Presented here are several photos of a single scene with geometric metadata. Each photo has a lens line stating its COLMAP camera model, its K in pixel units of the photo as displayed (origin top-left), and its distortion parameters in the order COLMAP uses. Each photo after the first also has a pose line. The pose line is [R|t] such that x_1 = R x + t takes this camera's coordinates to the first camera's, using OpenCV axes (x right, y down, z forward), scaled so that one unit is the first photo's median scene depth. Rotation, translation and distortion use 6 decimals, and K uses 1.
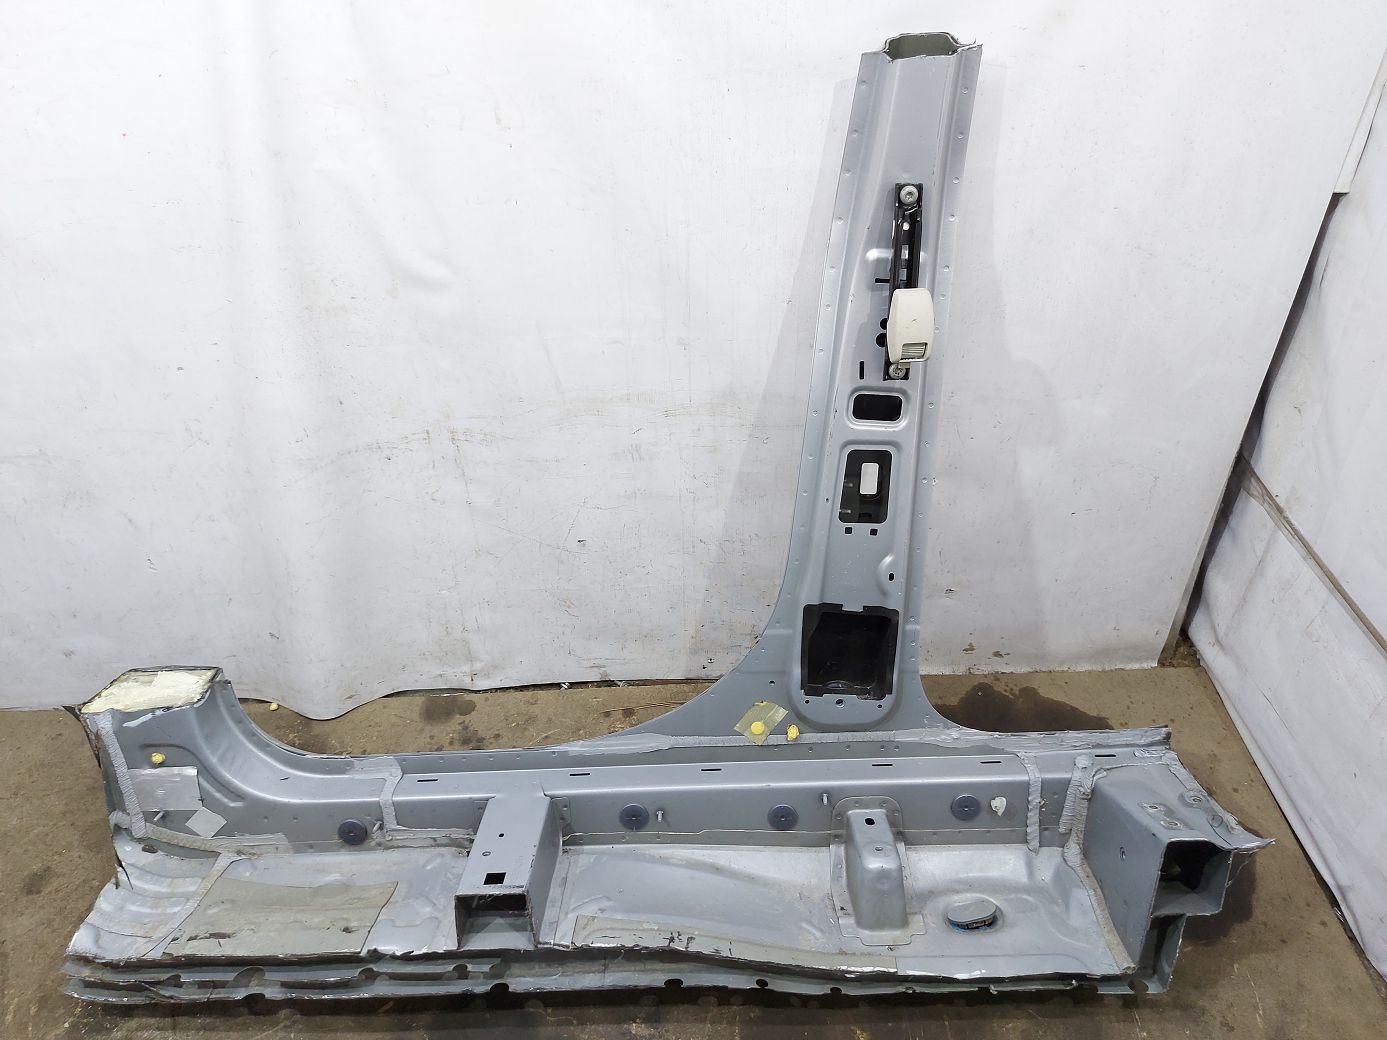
lens RADIAL K [[1039.3, 0, 693.1], [0, 1039.3, 519.2], [0, 0, 1]] dist [0.056748, -0.081736]
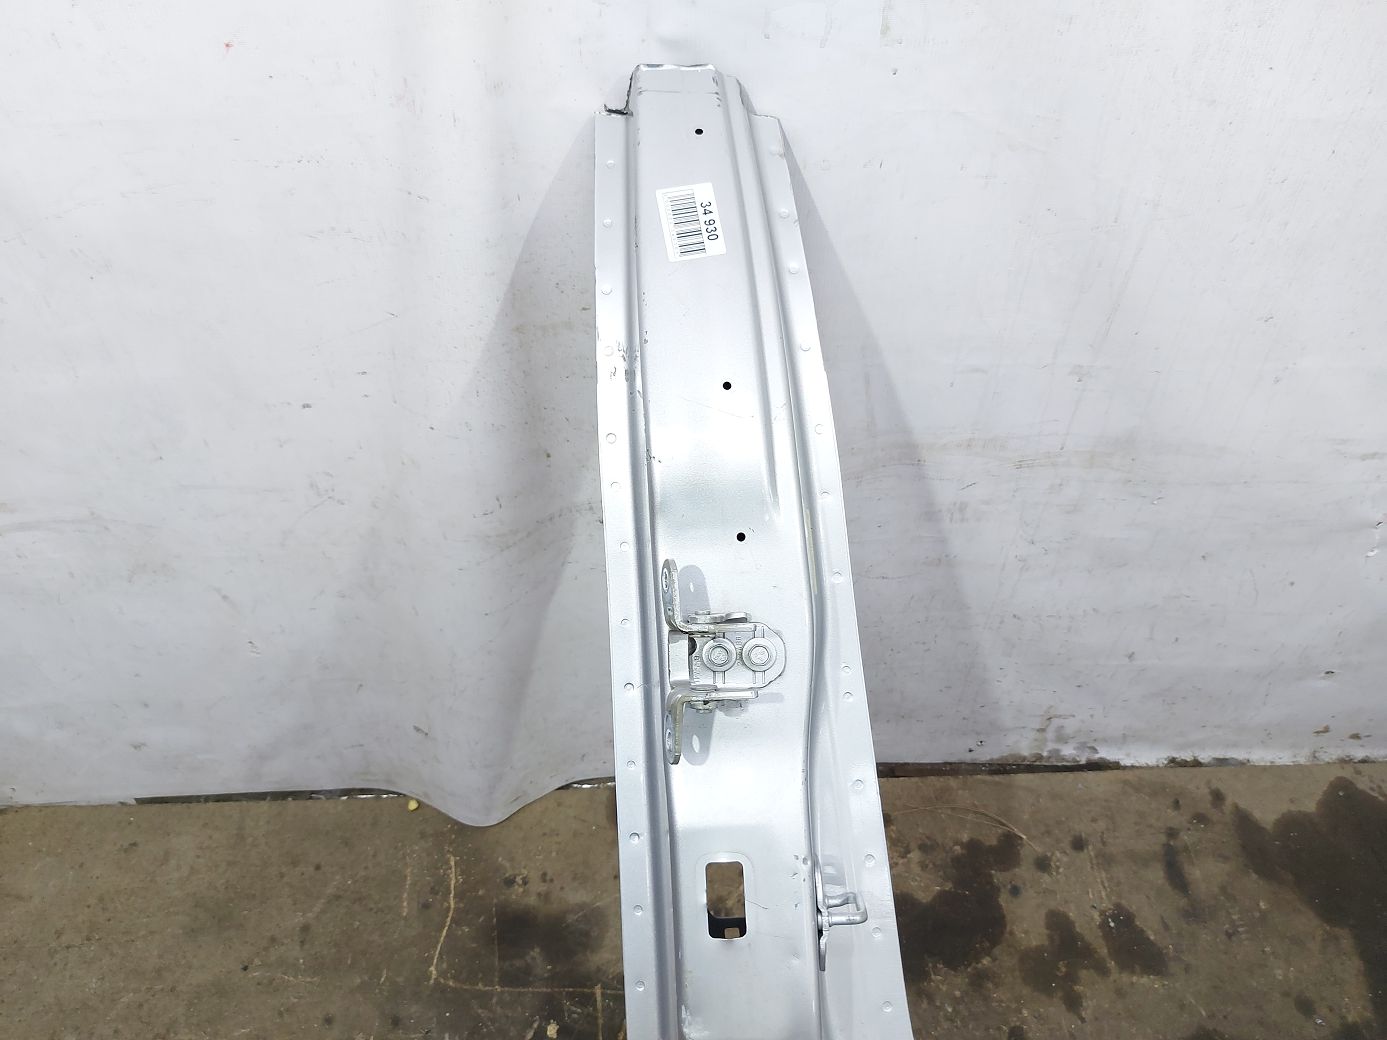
lens RADIAL K [[1039.3, 0, 687.5], [0, 1039.3, 534.6], [0, 0, 1]] dist [0.056748, -0.081736]
pose [[0.999775, 0.002451, 0.021058, -0.264041], [-0.005941, 0.985891, 0.167282, -0.174591], [-0.020351, -0.167370, 0.985684, 0.337635]]
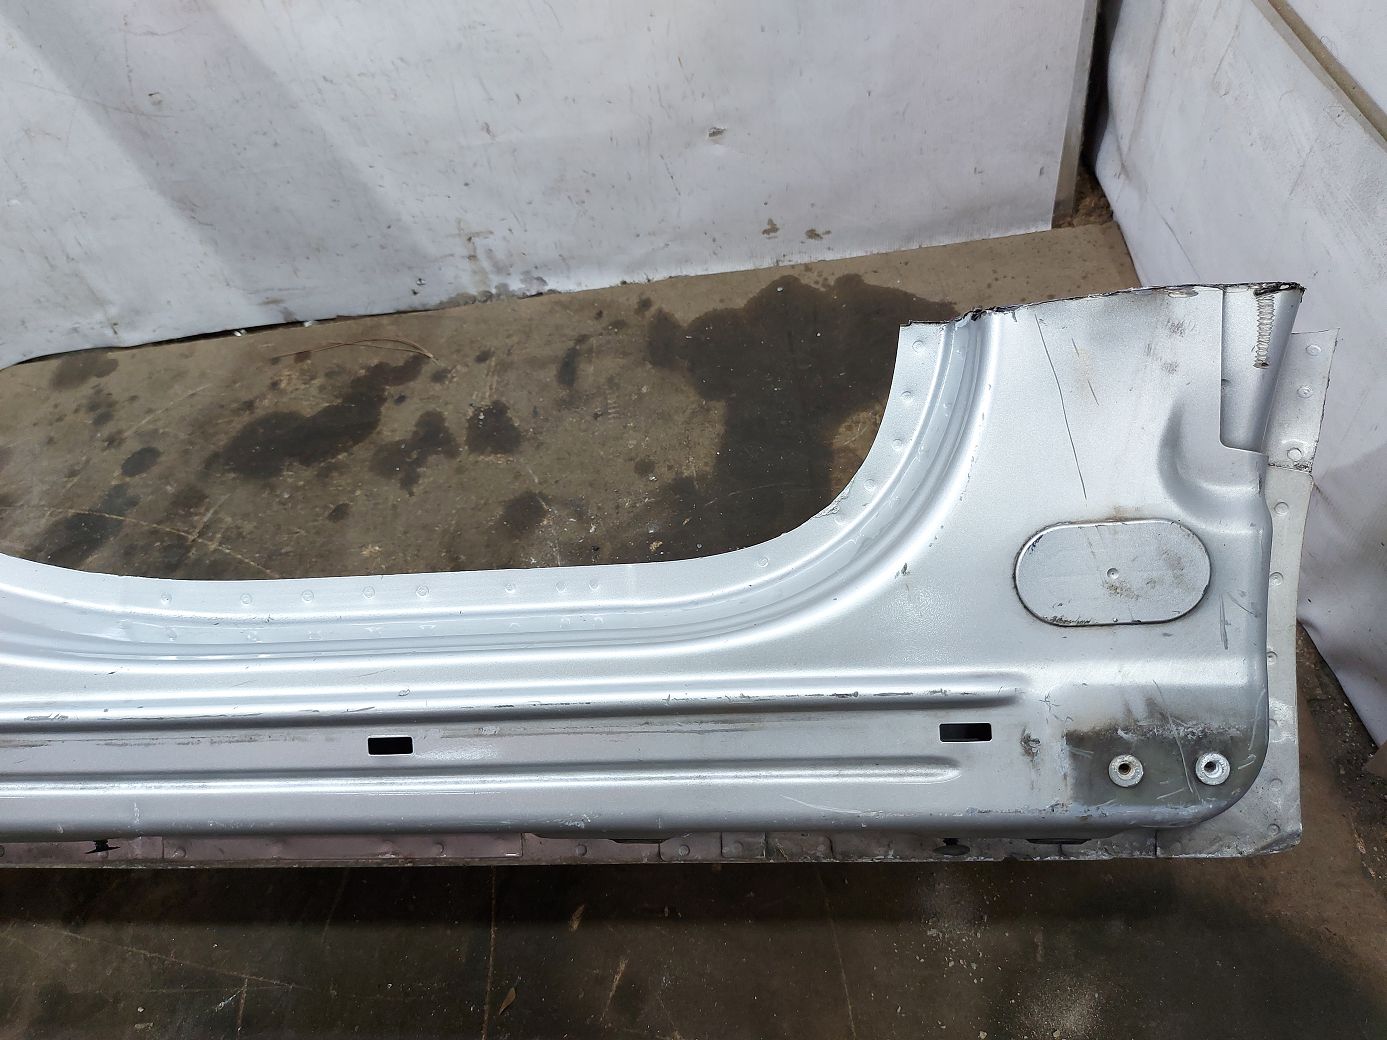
lens RADIAL K [[1039.3, 0, 674.6], [0, 1039.3, 534.0], [0, 0, 1]] dist [0.056748, -0.081736]
pose [[0.991580, -0.057846, -0.115861, 0.329804], [0.083240, 0.970081, 0.228066, 0.191537], [0.099202, -0.235790, 0.966728, 0.334159]]
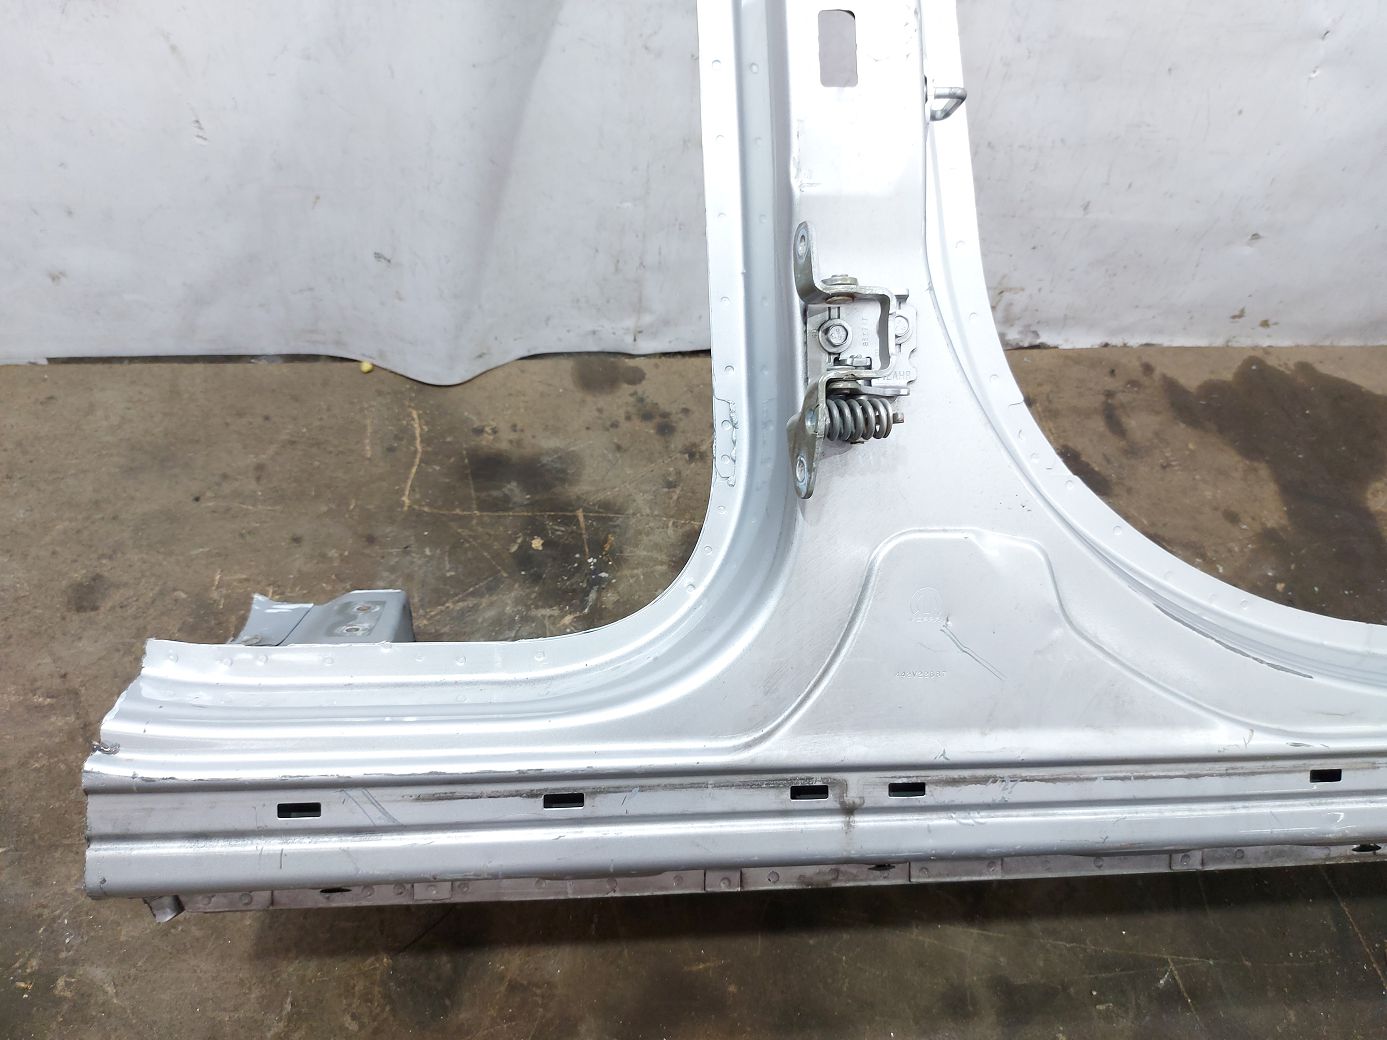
lens RADIAL K [[1039.3, 0, 700.3], [0, 1039.3, 533.7], [0, 0, 1]] dist [0.056748, -0.081736]
pose [[0.984135, -0.005690, 0.177331, -0.367486], [-0.037909, 0.969661, 0.241497, 0.130890], [-0.173325, -0.244388, 0.954061, 0.293501]]
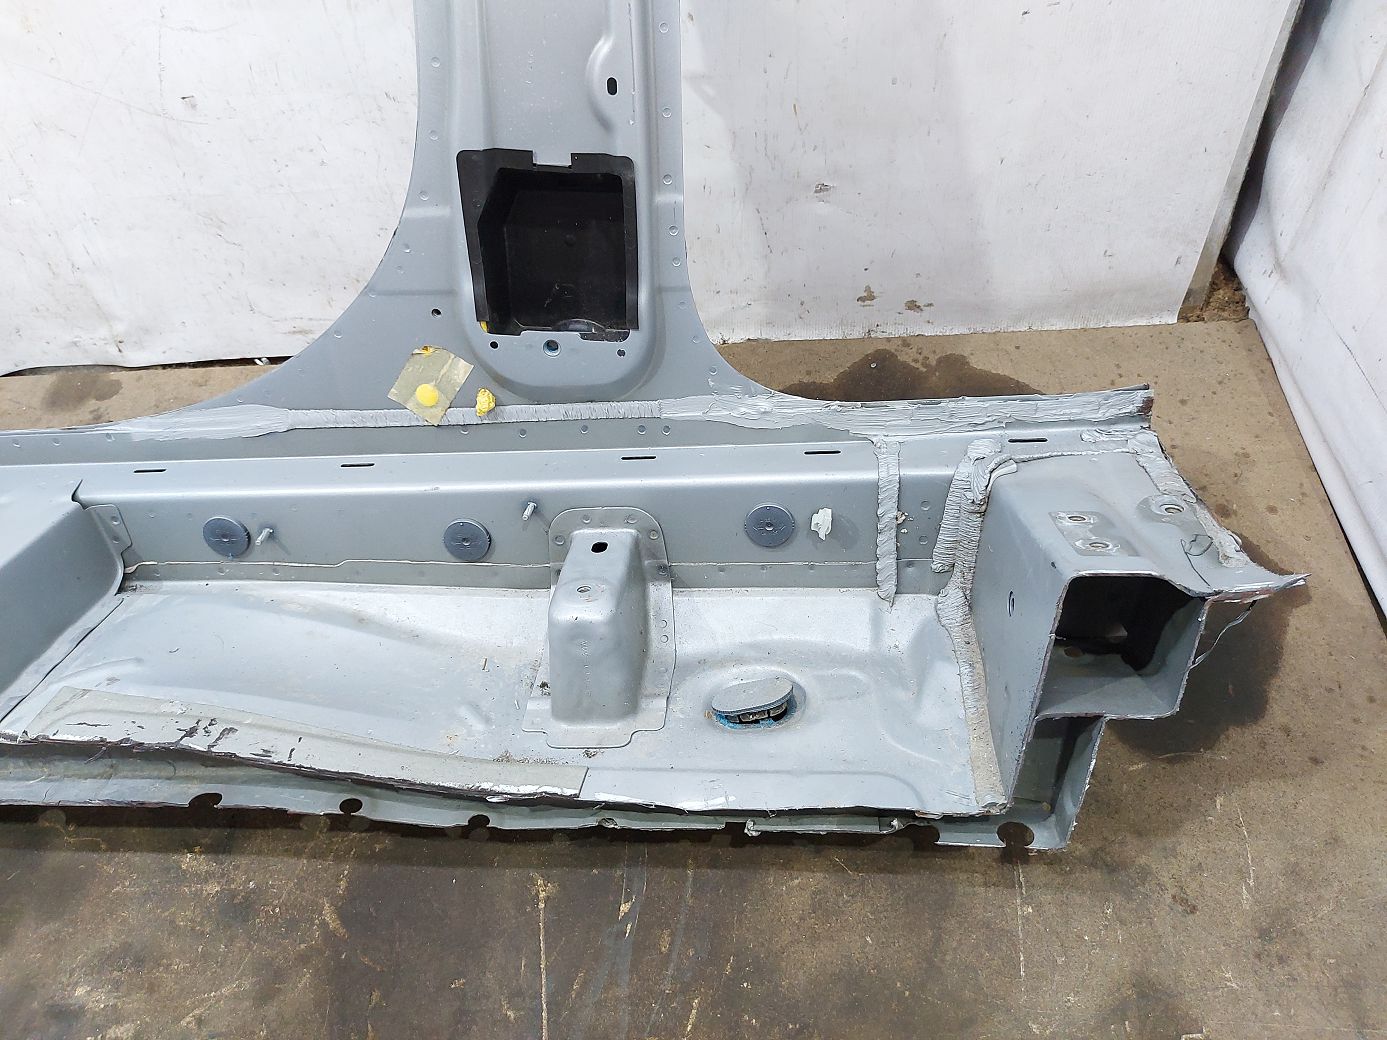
lens RADIAL K [[1039.3, 0, 685.9], [0, 1039.3, 539.1], [0, 0, 1]] dist [0.056748, -0.081736]
pose [[0.995648, 0.012702, -0.092328, 0.264536], [0.008921, 0.973130, 0.230085, 0.147091], [0.092770, -0.229907, 0.968781, 0.429489]]
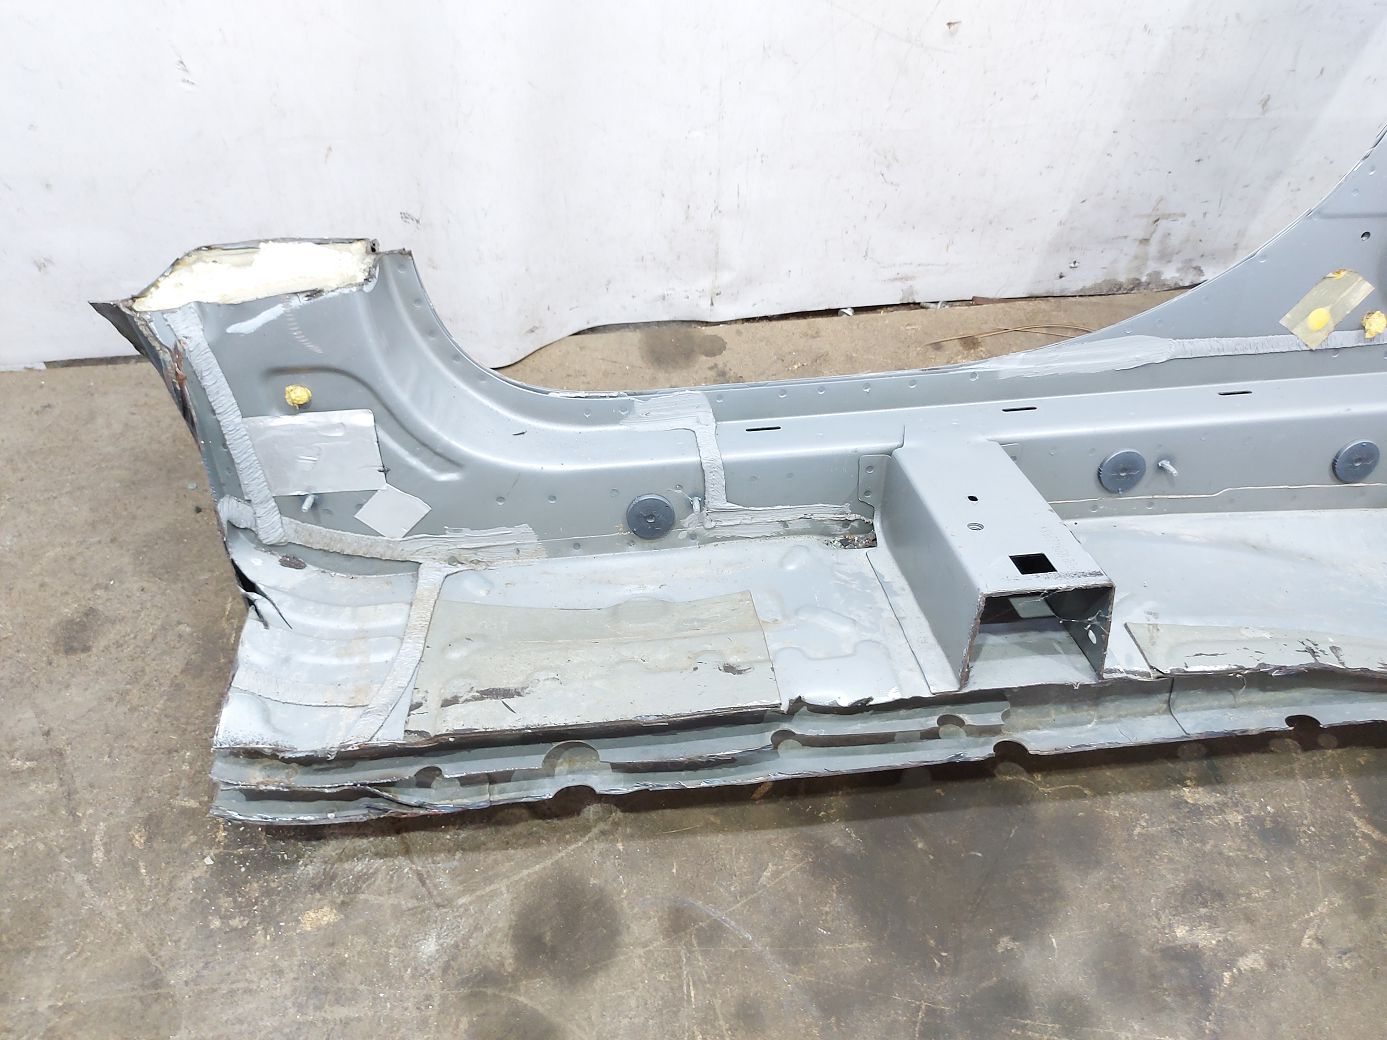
lens RADIAL K [[1039.3, 0, 696.2], [0, 1039.3, 535.2], [0, 0, 1]] dist [0.056748, -0.081736]
pose [[0.993996, -0.048258, 0.098202, -0.356547], [0.023356, 0.970379, 0.240455, 0.169551], [-0.106897, -0.236717, 0.965680, 0.435069]]
